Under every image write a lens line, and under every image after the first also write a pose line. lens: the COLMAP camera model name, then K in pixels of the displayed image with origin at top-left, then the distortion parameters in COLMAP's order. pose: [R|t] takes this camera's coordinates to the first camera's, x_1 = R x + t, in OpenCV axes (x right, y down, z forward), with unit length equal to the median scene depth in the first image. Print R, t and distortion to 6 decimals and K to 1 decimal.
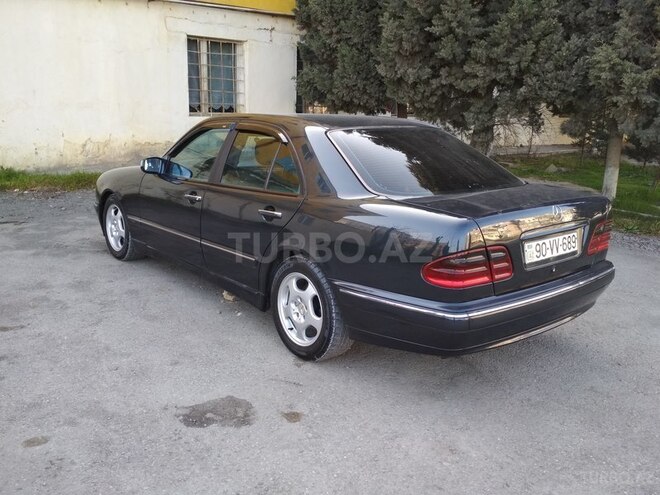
lens RADIAL K [[575.9, 0, 326.7], [0, 575.9, 248.9], [0, 0, 1]] dist [0.066640, -0.121800]
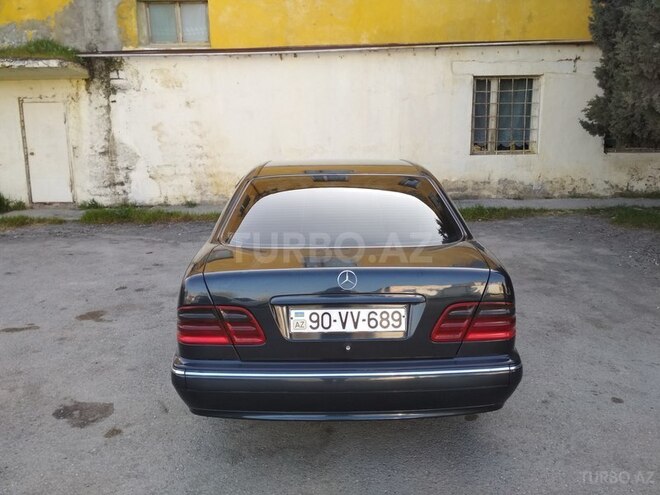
lens RADIAL K [[575.9, 0, 334.1], [0, 575.9, 246.6], [0, 0, 1]] dist [0.066640, -0.121800]
pose [[0.781080, 0.081736, -0.619058, 0.780783], [-0.120260, 0.992527, -0.020689, -0.079218], [0.612740, 0.090607, 0.785073, 0.288597]]
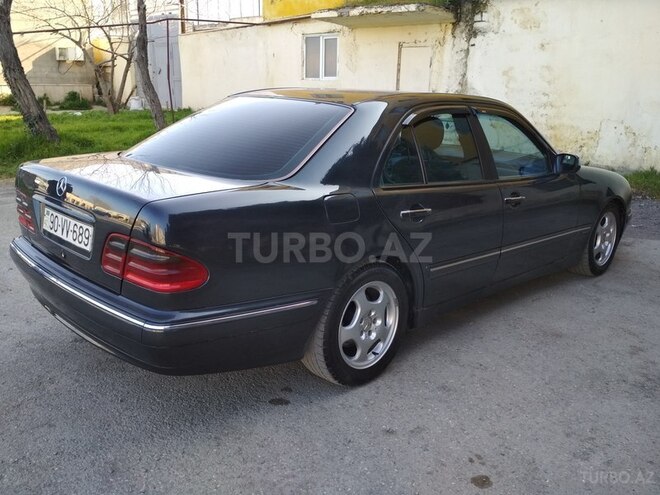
lens RADIAL K [[575.9, 0, 332.0], [0, 575.9, 247.4], [0, 0, 1]] dist [0.066640, -0.121800]
pose [[0.112181, 0.244509, -0.963136, 1.093281], [-0.270734, 0.940107, 0.207129, -0.221668], [0.956096, 0.237517, 0.171659, 1.088665]]
